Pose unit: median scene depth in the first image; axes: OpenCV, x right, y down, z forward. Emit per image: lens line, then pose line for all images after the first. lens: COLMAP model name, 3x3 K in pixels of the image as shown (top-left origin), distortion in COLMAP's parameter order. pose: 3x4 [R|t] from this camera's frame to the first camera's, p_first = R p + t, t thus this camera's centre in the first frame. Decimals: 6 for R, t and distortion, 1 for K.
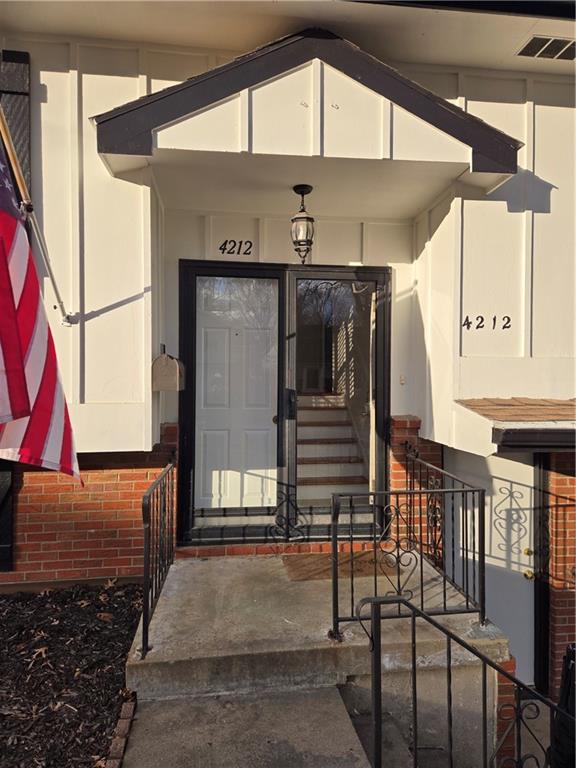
lens RADIAL K [[508.9, 0, 288.3], [0, 508.9, 384.8], [0, 0, 1]] dist [0.074096, -0.058414]
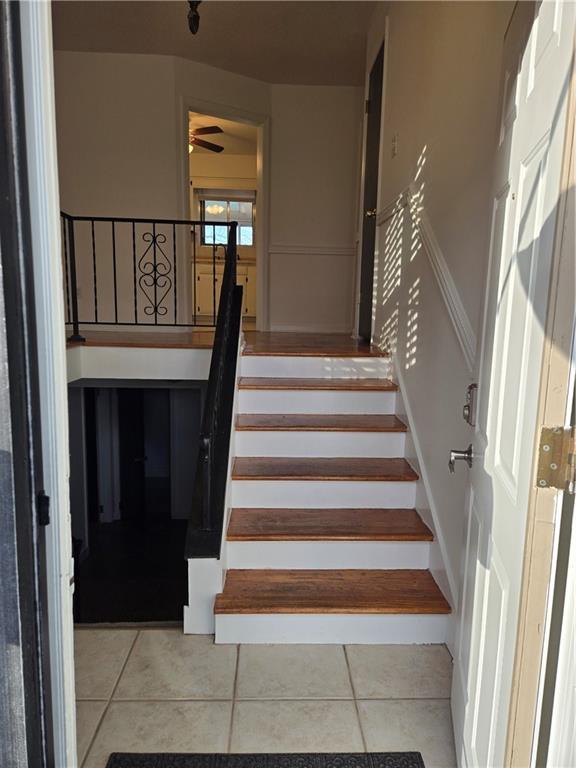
lens RADIAL K [[508.9, 0, 288.2], [0, 508.9, 383.2], [0, 0, 1]] dist [0.074096, -0.058414]
pose [[0.995005, 0.035012, -0.093488, 0.058598], [-0.021732, 0.989989, 0.139463, -0.021527], [0.097435, -0.136735, 0.985804, 0.526039]]
